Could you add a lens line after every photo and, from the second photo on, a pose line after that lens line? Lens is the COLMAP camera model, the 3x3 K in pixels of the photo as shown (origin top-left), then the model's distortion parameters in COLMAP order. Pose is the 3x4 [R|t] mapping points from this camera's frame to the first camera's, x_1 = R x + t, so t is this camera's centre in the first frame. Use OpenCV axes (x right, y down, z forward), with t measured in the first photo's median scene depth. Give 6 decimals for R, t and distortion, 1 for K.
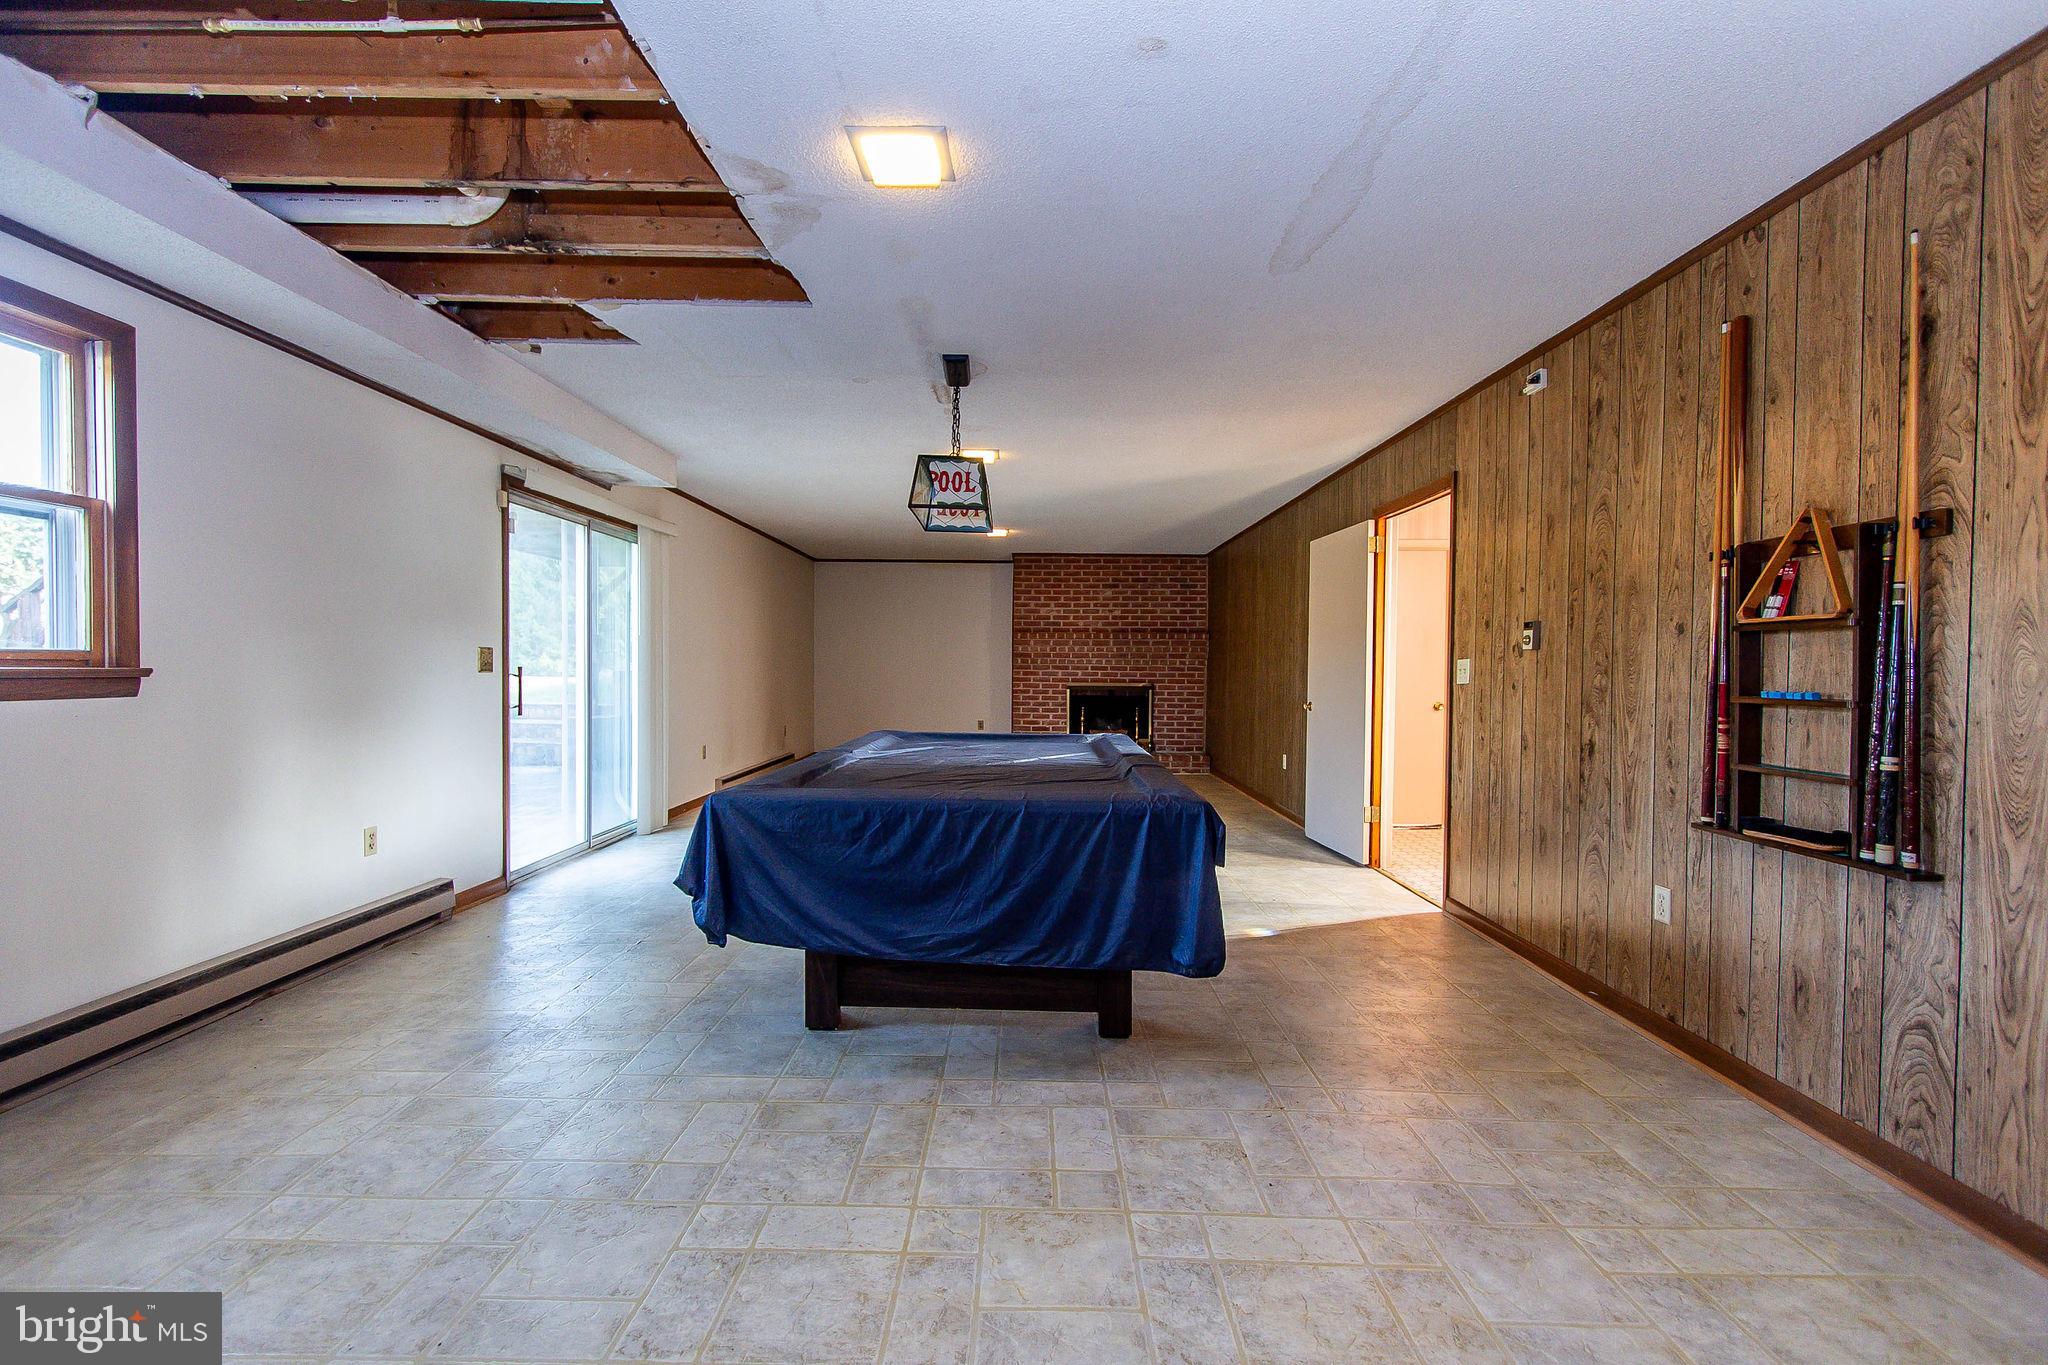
lens RADIAL K [[970.7, 0, 1132.4], [0, 970.7, 679.7], [0, 0, 1]] dist [0.000870, -0.000077]
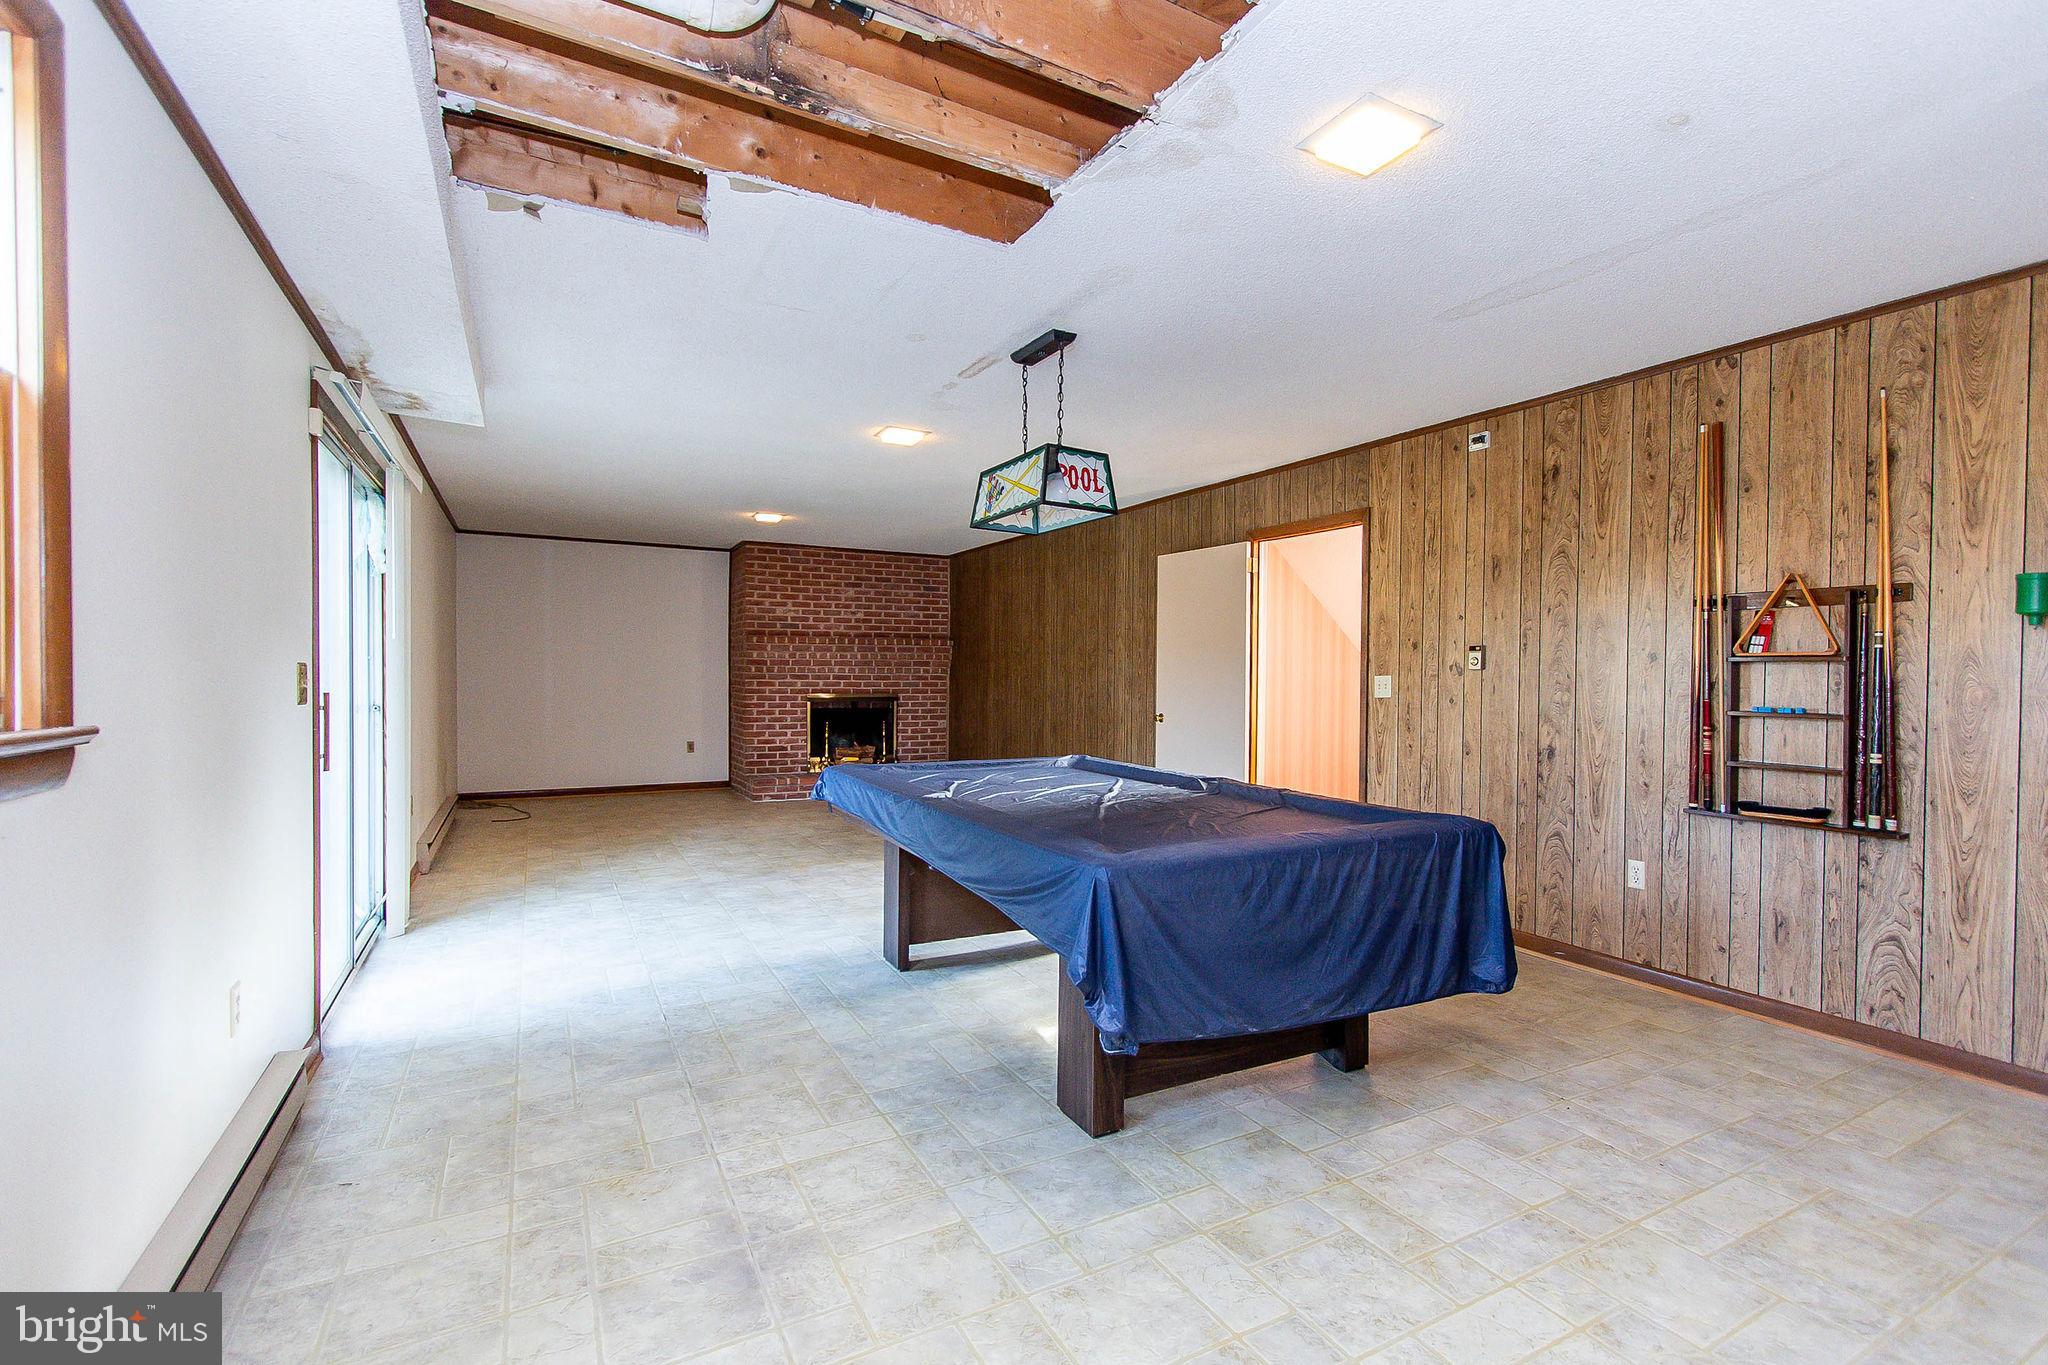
lens RADIAL K [[970.7, 0, 1132.4], [0, 970.7, 679.7], [0, 0, 1]] dist [0.000870, -0.000077]
pose [[0.855443, -0.005099, 0.517872, -0.776946], [0.003950, 0.999987, 0.003321, -0.033633], [-0.517882, -0.000795, 0.855451, 0.298694]]
